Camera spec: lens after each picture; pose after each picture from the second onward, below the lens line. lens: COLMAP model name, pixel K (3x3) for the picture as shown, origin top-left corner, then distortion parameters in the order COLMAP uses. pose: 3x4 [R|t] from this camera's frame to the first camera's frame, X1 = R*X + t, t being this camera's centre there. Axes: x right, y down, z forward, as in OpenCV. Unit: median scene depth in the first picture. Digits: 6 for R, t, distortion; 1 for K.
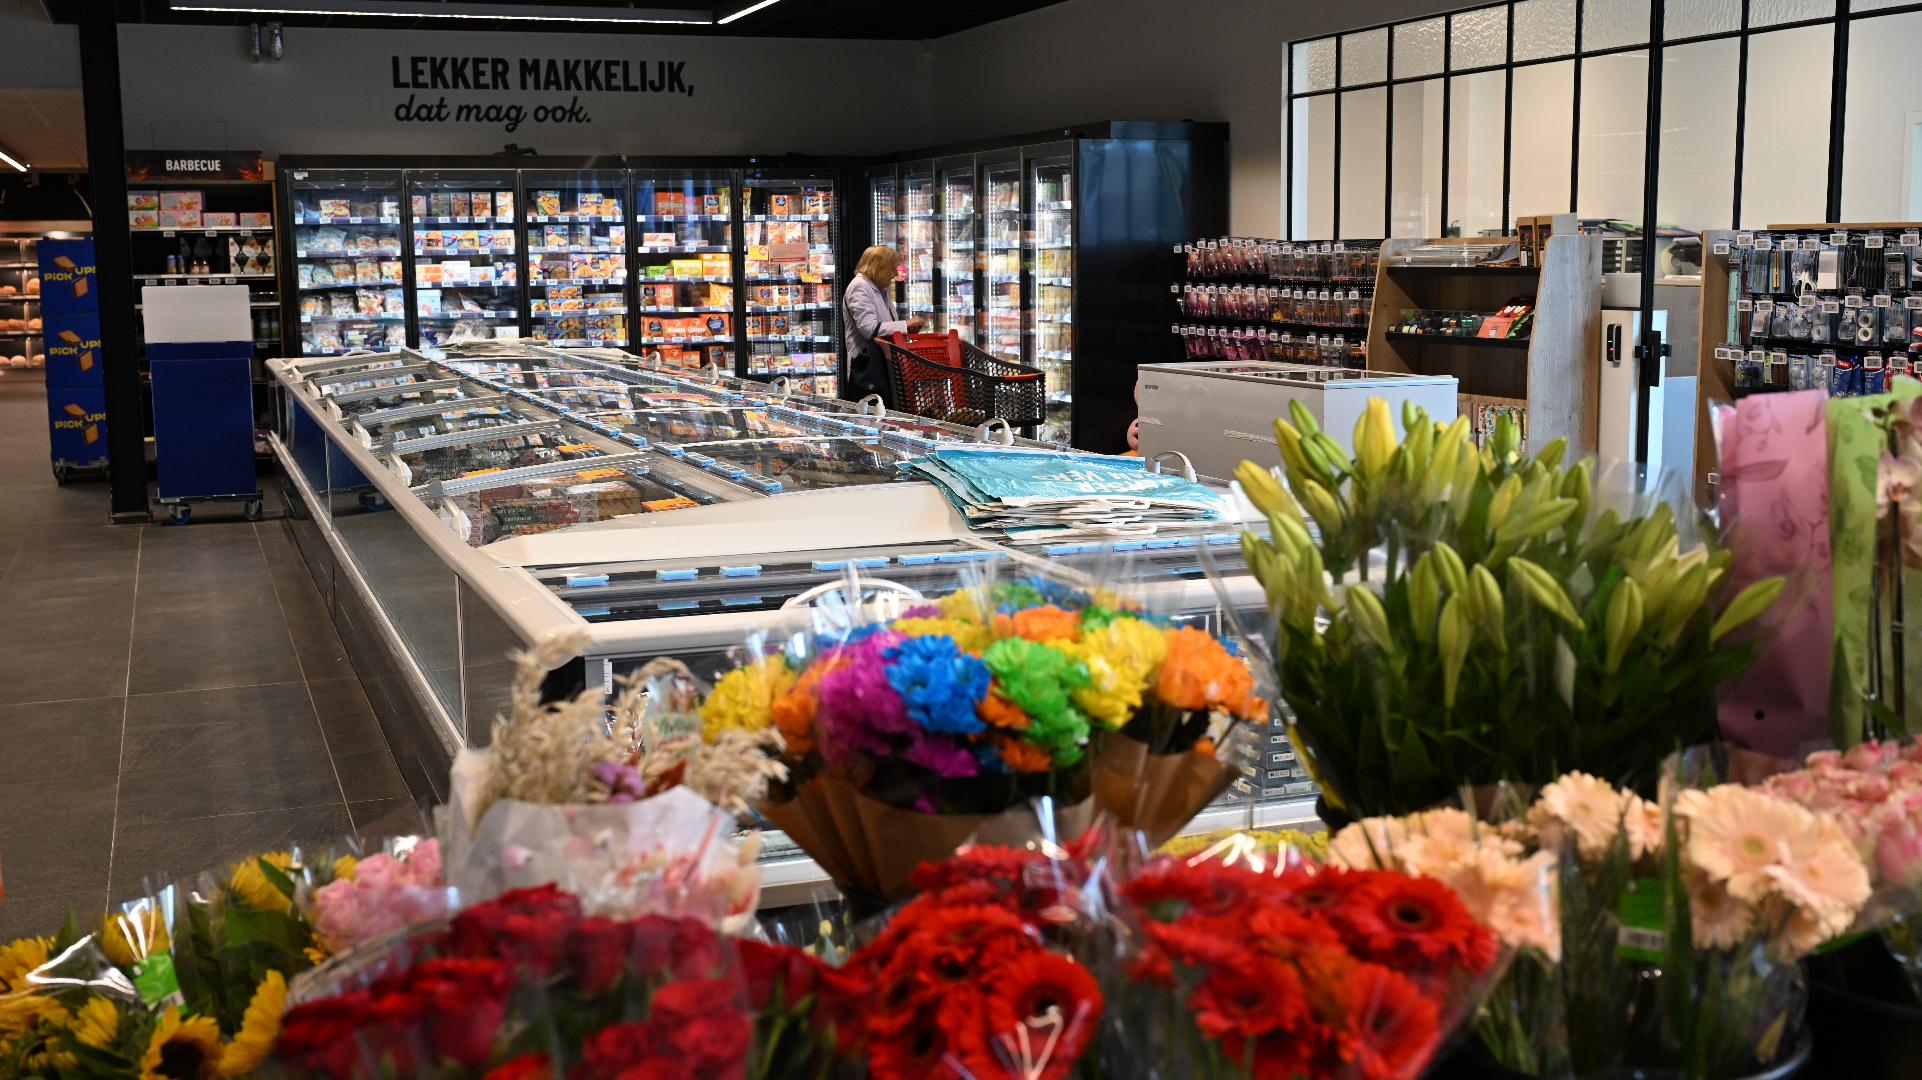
lens RADIAL K [[2049.9, 0, 961.2], [0, 2049.9, 544.3], [0, 0, 1]] dist [-0.003842, 0.000000]
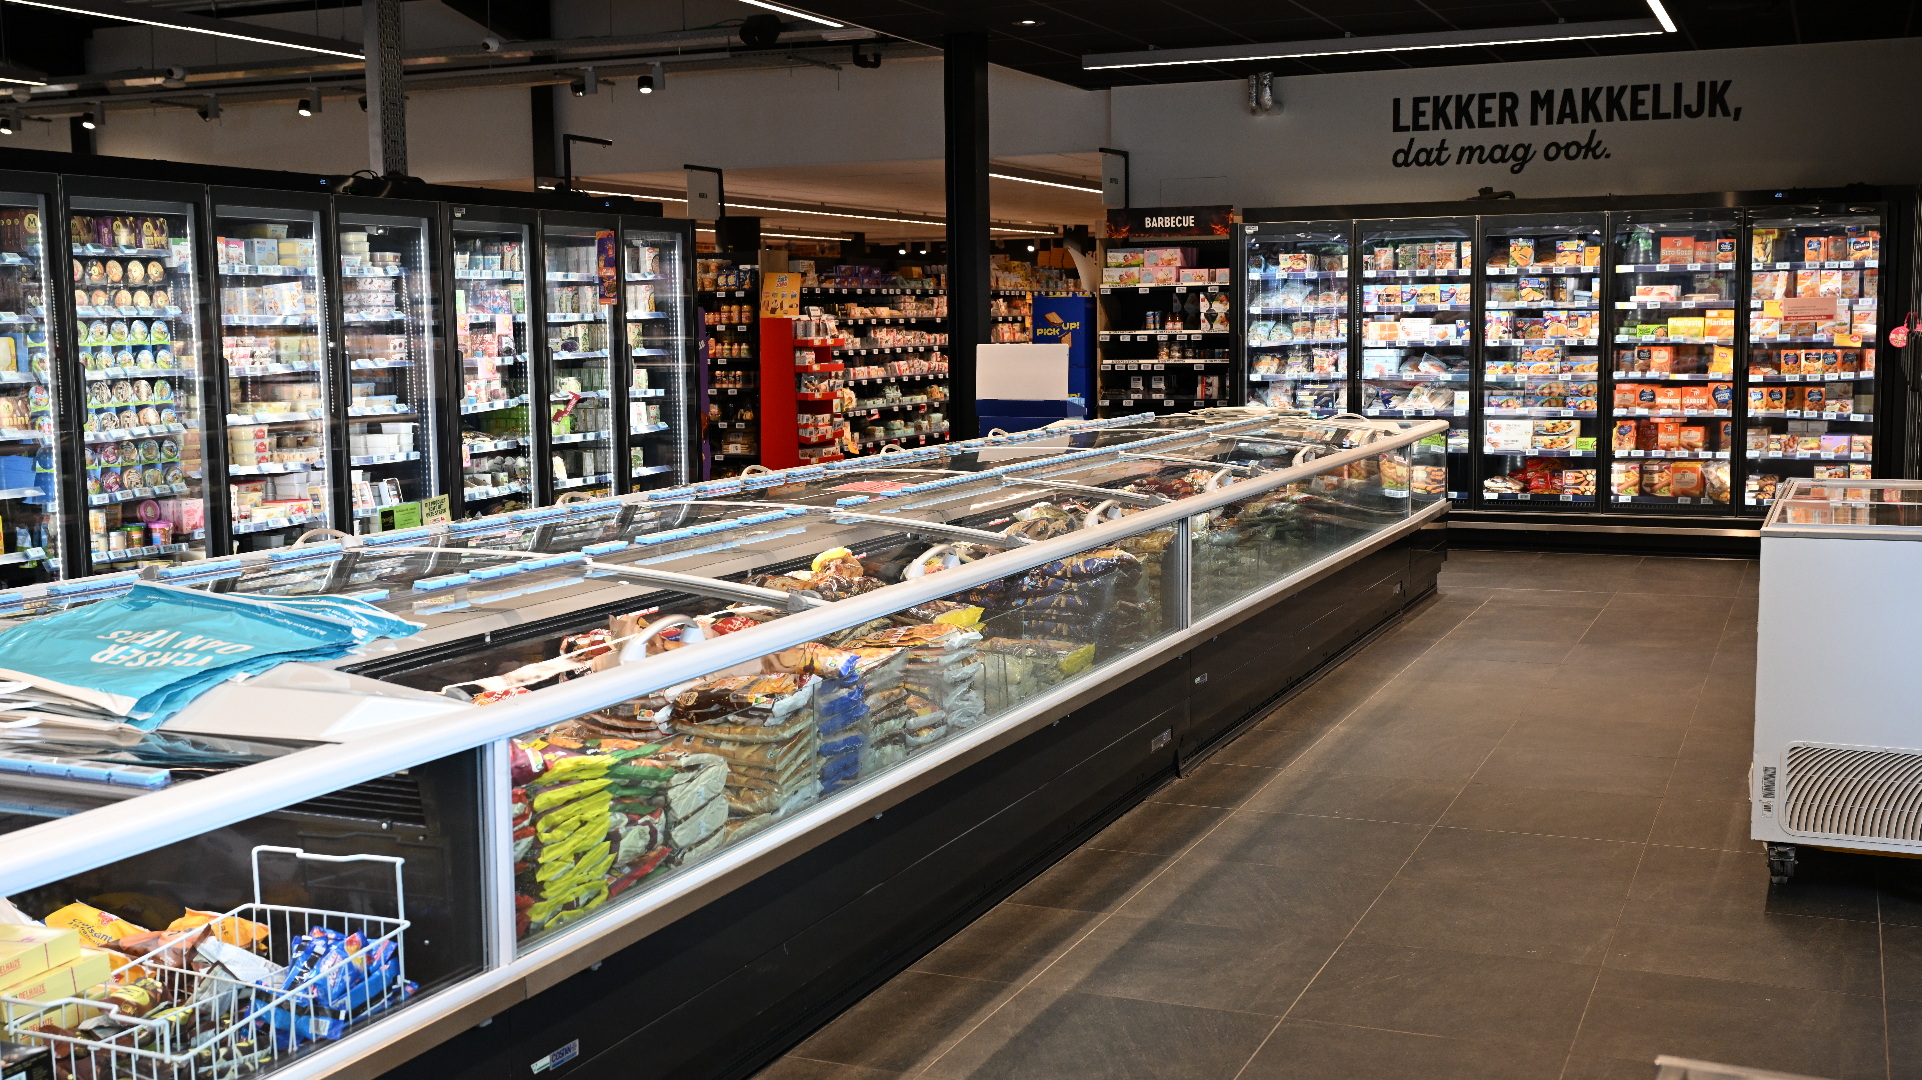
lens RADIAL K [[2049.9, 0, 960.7], [0, 2049.9, 534.9], [0, 0, 1]] dist [-0.003842, 0.000000]
pose [[0.714843, 0.077544, -0.694972, 0.243327], [-0.095335, 0.995360, 0.013001, -0.033688], [0.692756, 0.056961, 0.718919, 0.203387]]
